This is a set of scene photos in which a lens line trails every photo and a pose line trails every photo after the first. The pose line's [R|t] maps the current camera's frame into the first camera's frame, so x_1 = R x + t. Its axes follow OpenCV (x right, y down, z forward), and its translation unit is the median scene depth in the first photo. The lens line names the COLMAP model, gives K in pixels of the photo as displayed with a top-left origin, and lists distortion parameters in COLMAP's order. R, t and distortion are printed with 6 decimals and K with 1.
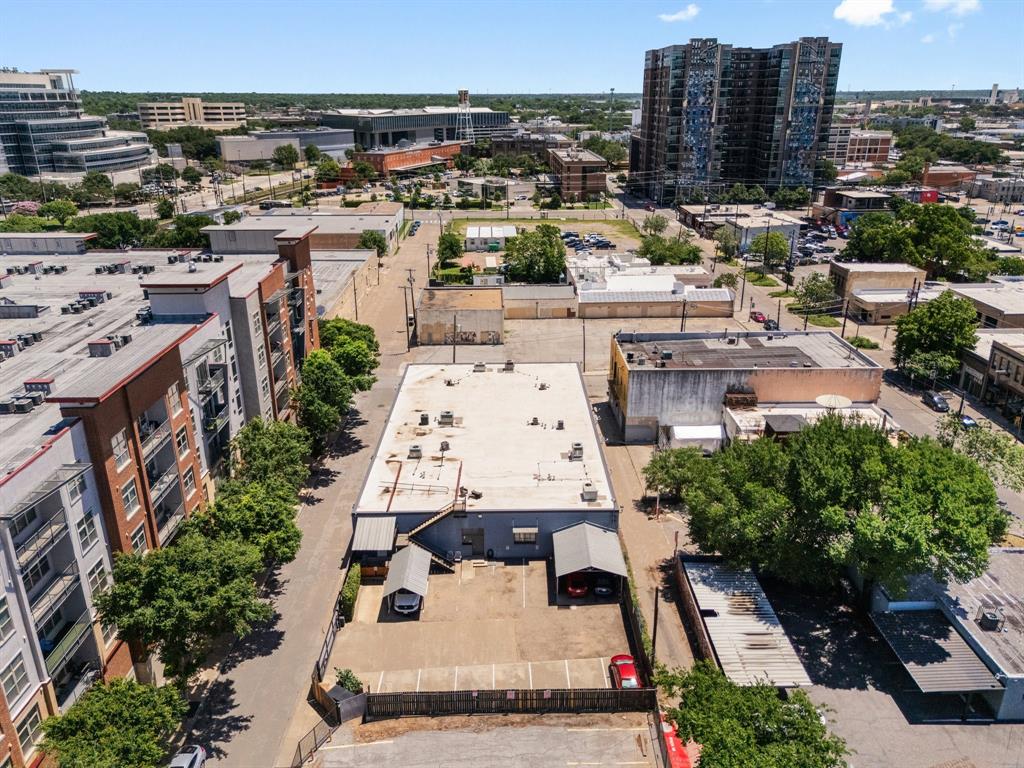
lens RADIAL K [[746.5, 0, 512.0], [0, 746.5, 384.0], [0, 0, 1]] dist [0.196253, -0.398293]
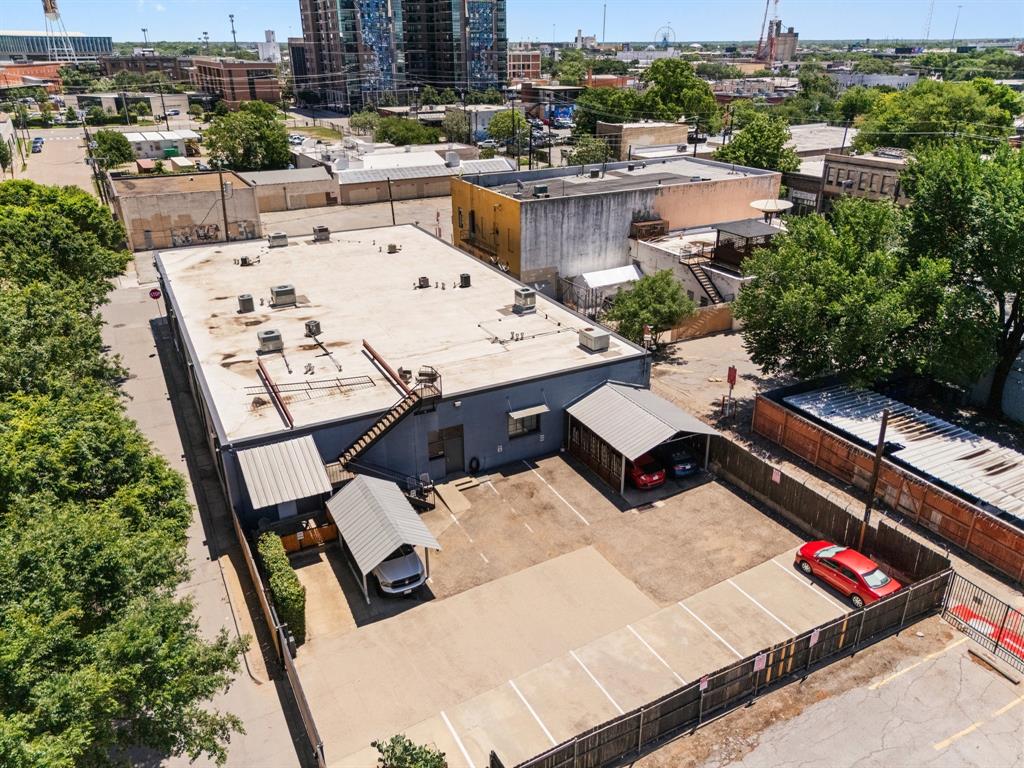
lens RADIAL K [[755.3, 0, 512.0], [0, 755.3, 384.0], [0, 0, 1]] dist [0.086703, -0.094158]
pose [[0.895218, -0.183327, 0.406173, -0.186102], [0.161289, 0.982960, 0.088177, 0.091399], [-0.415417, -0.013426, 0.909532, 0.356586]]
